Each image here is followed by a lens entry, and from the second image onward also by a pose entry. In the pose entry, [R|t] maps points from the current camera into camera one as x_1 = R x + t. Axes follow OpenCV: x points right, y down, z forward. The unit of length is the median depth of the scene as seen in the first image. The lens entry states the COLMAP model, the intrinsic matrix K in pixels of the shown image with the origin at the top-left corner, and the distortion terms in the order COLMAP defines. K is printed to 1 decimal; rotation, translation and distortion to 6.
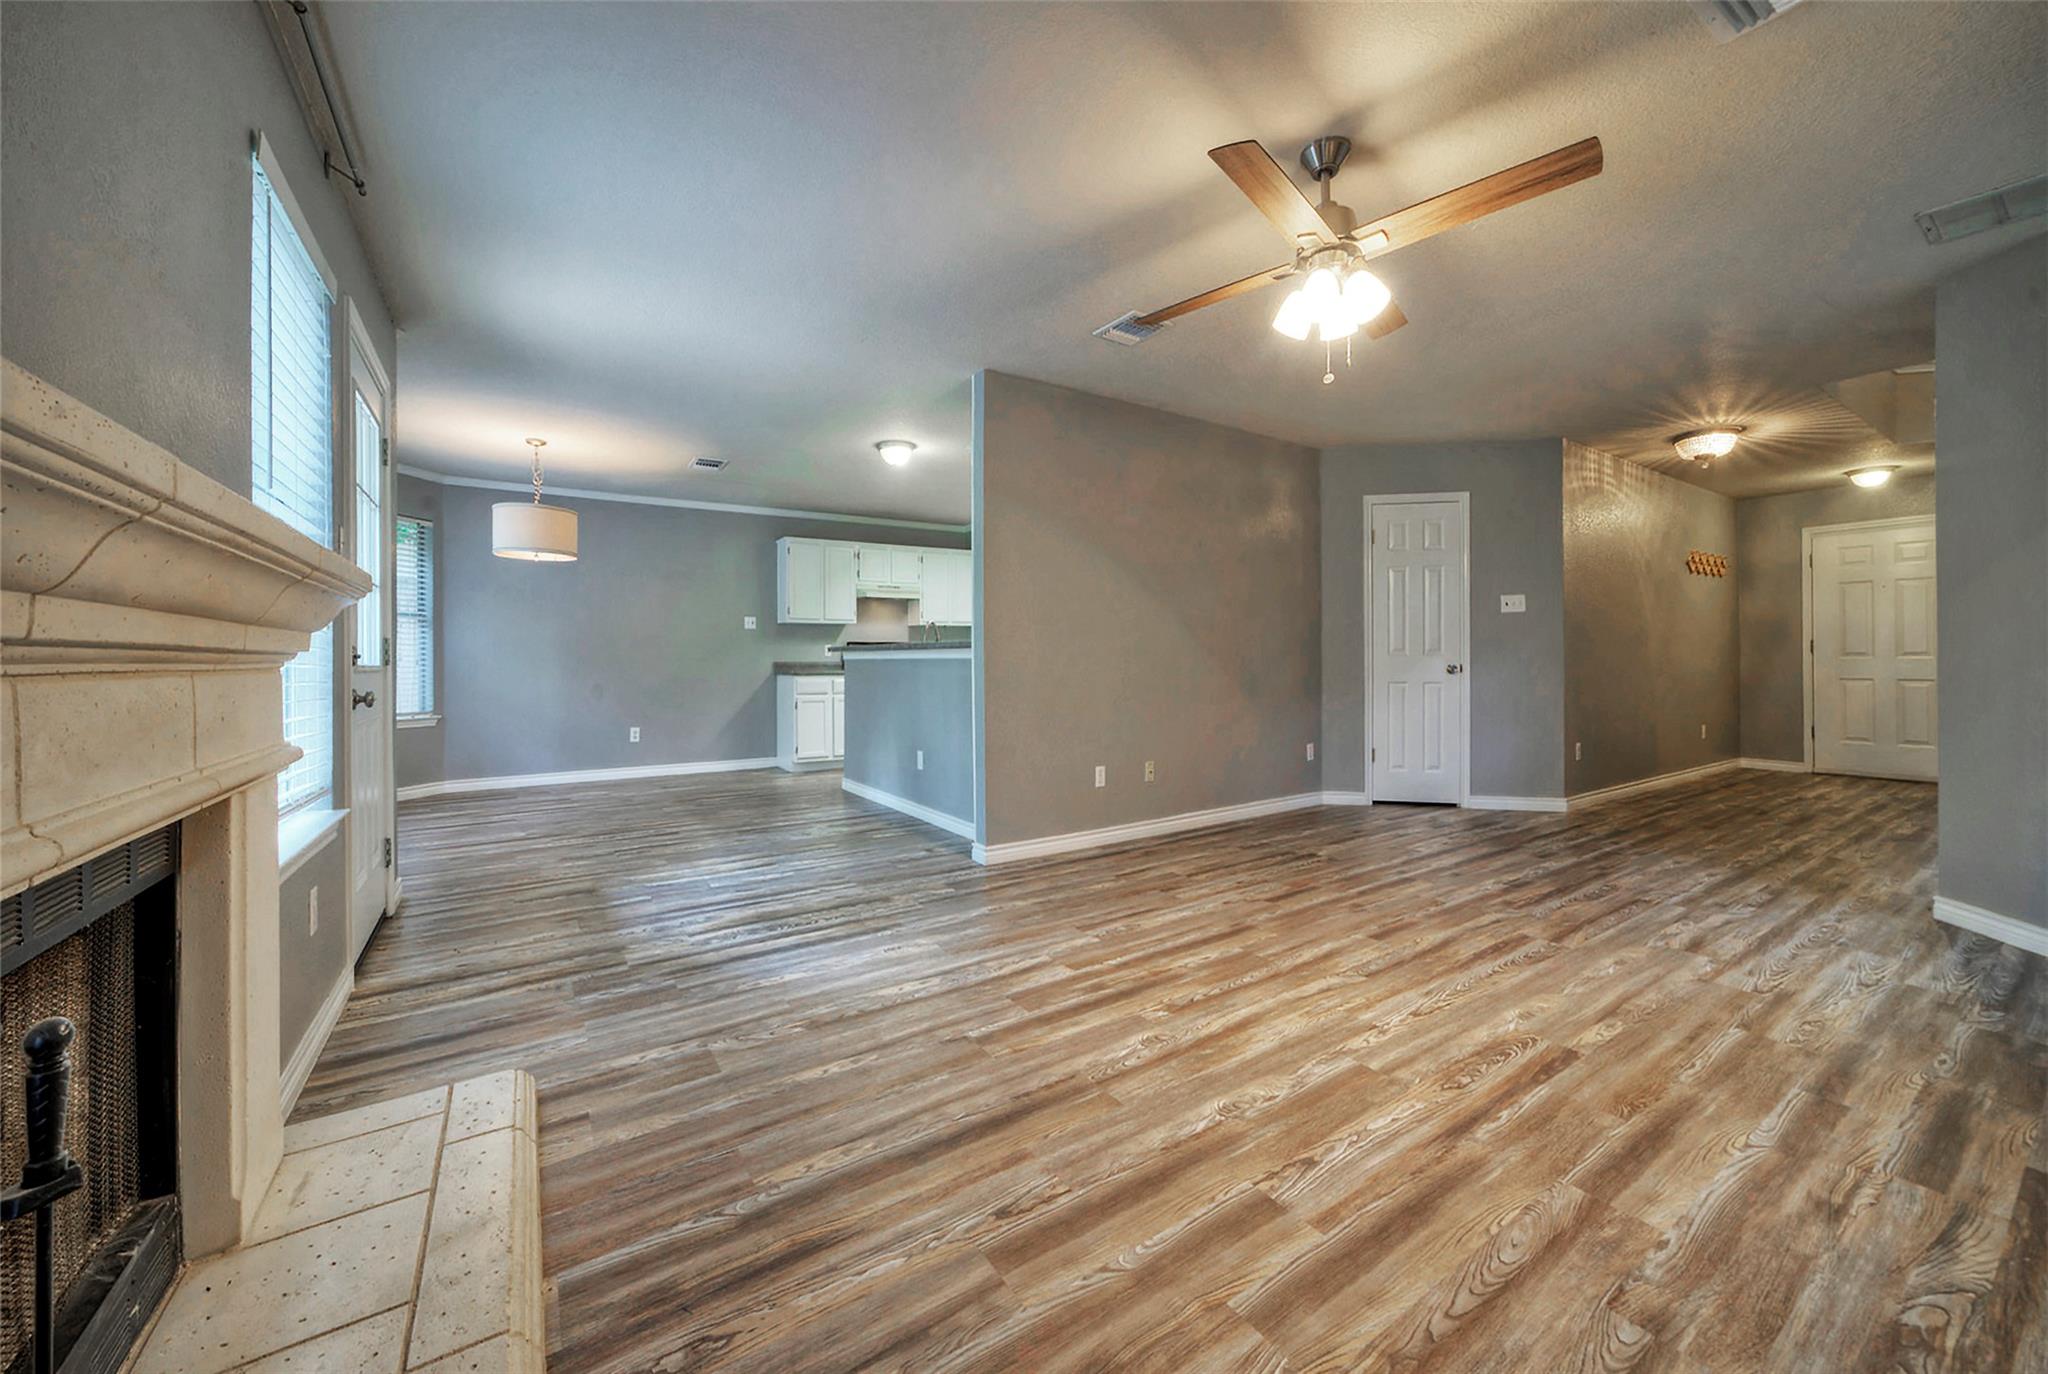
lens RADIAL K [[714.5, 0, 1047.6], [0, 714.5, 663.4], [0, 0, 1]] dist [-0.000950, 0.000241]
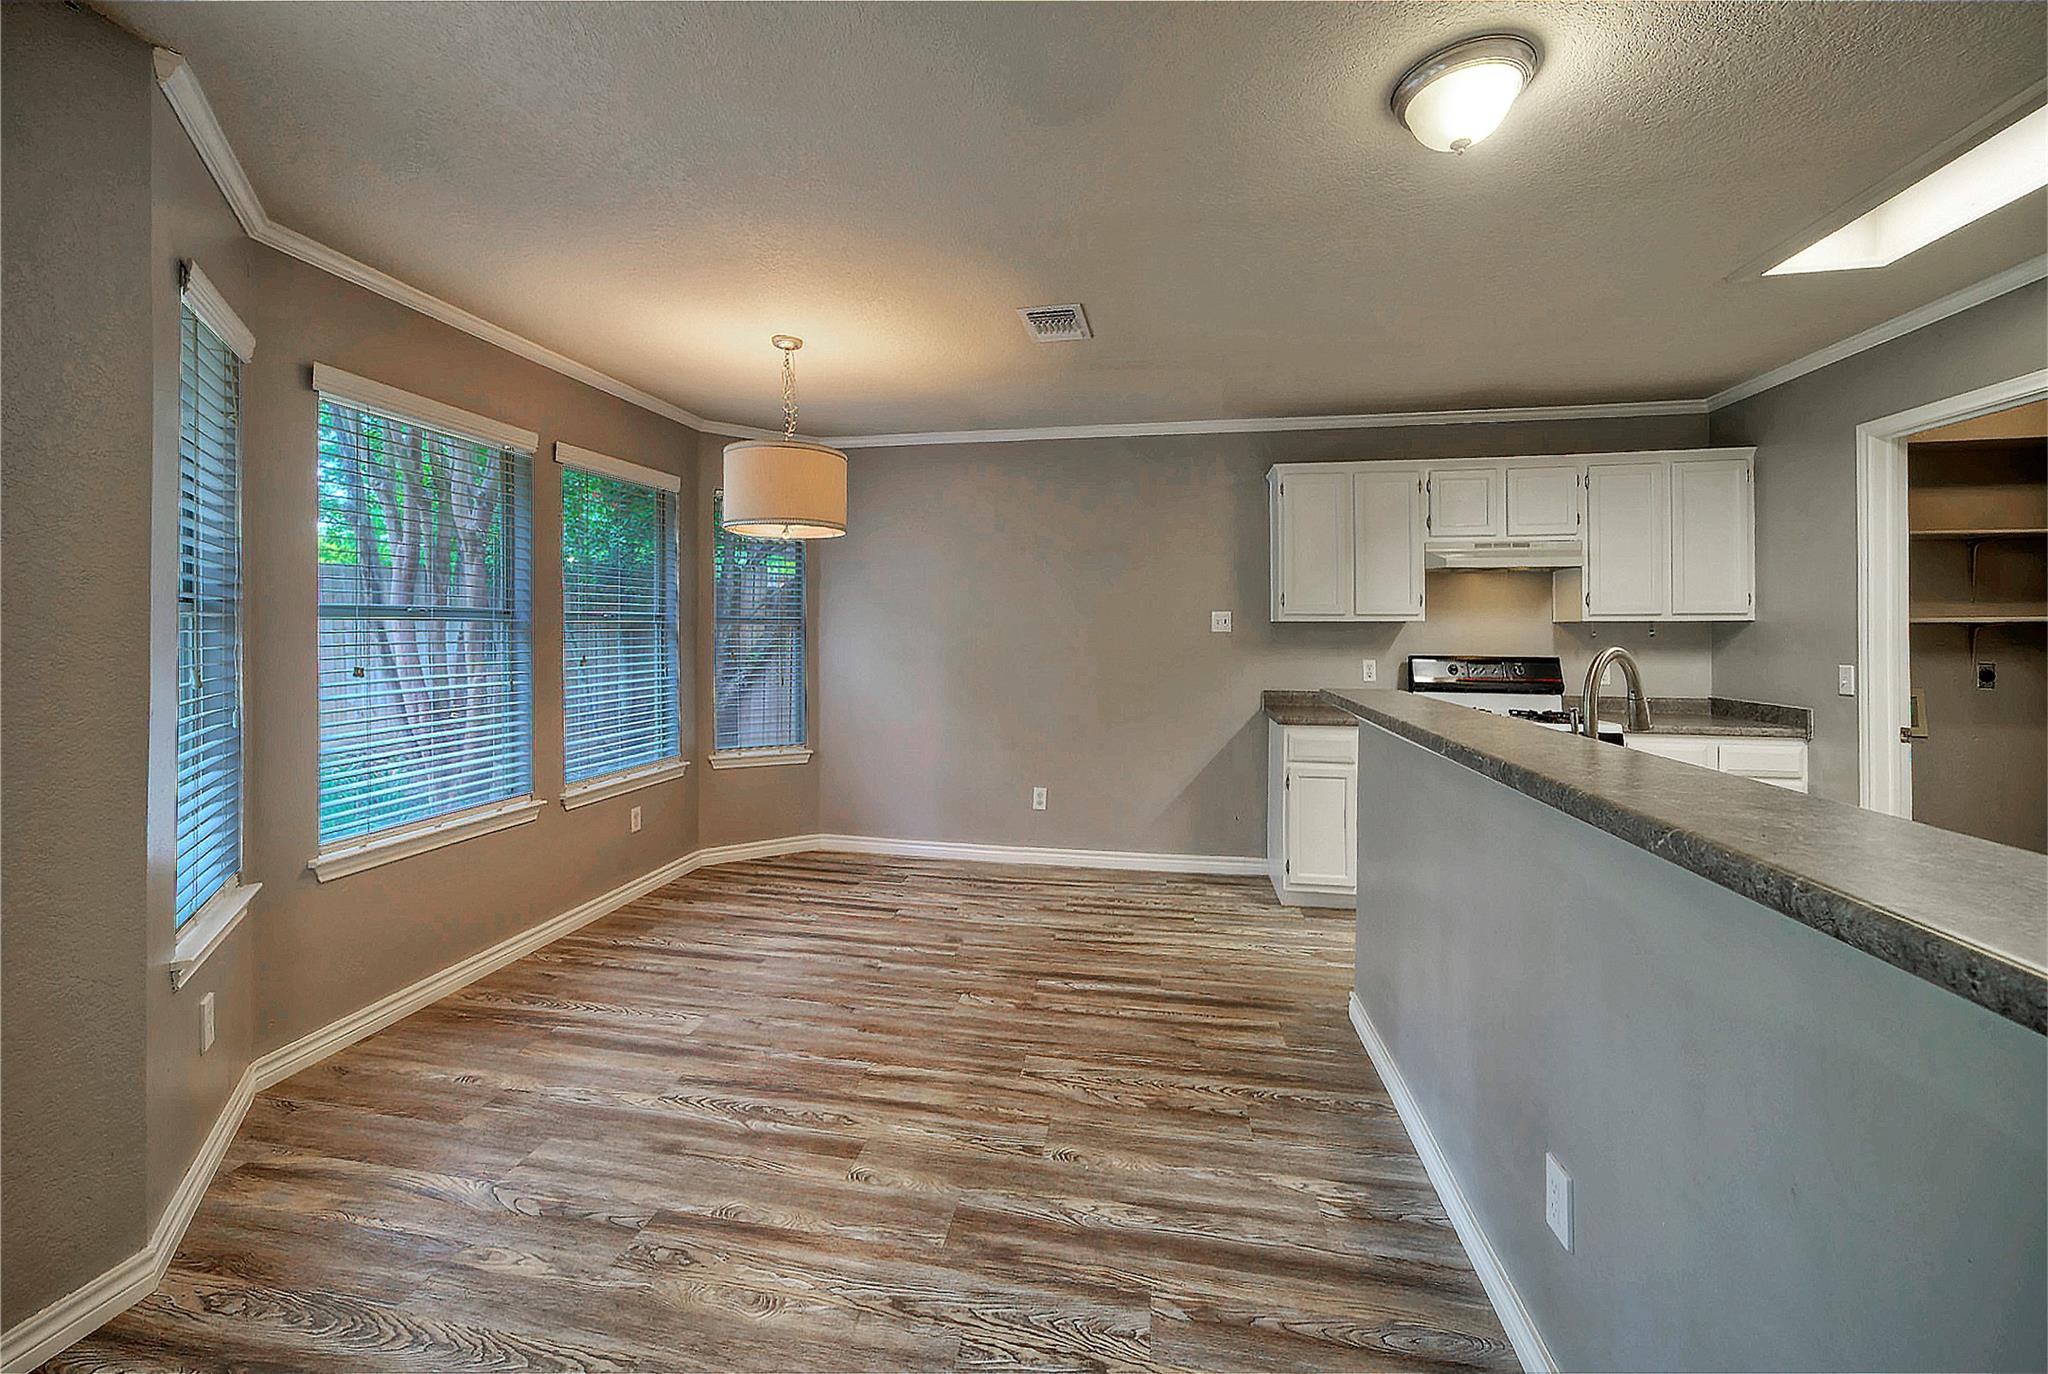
lens RADIAL K [[779.4, 0, 1024.9], [0, 779.4, 628.5], [0, 0, 1]] dist [-0.037111, 0.000030]
pose [[0.688778, 0.003125, -0.724966, -0.244393], [-0.004753, 0.999989, -0.000205, -0.129642], [0.724957, 0.003587, 0.688785, 1.462793]]
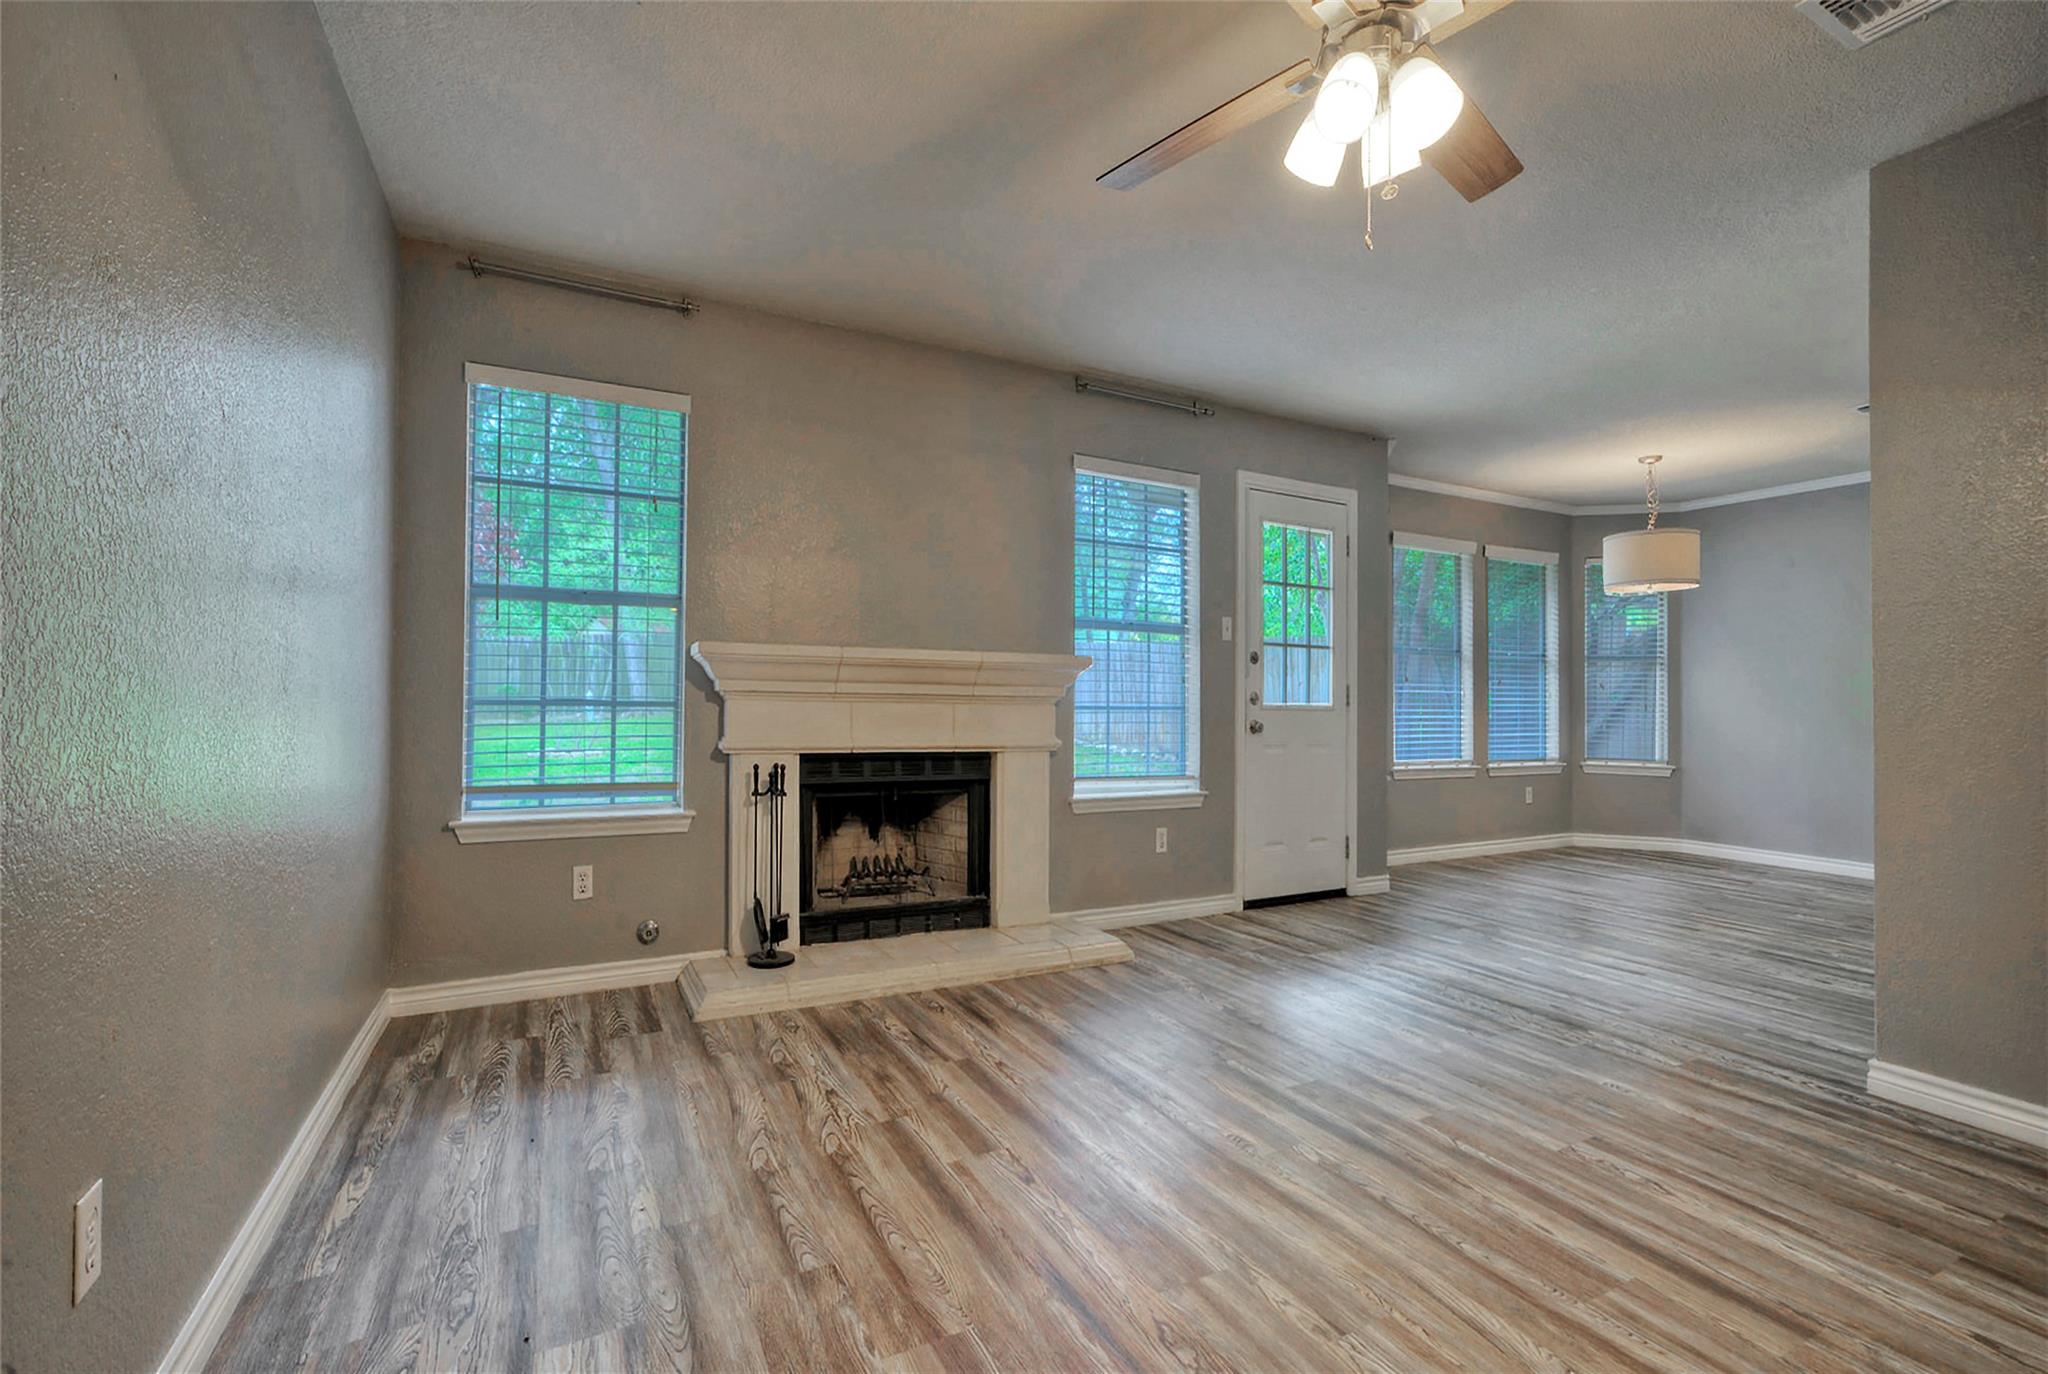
lens RADIAL K [[964.5, 0, 1005.8], [0, 964.5, 685.3], [0, 0, 1]] dist [0.001170, 0.001274]
pose [[-0.136491, -0.015317, -0.990523, 1.184020], [-0.006041, 0.999875, -0.014629, -0.008191], [0.990623, 0.003987, -0.136567, 0.763246]]
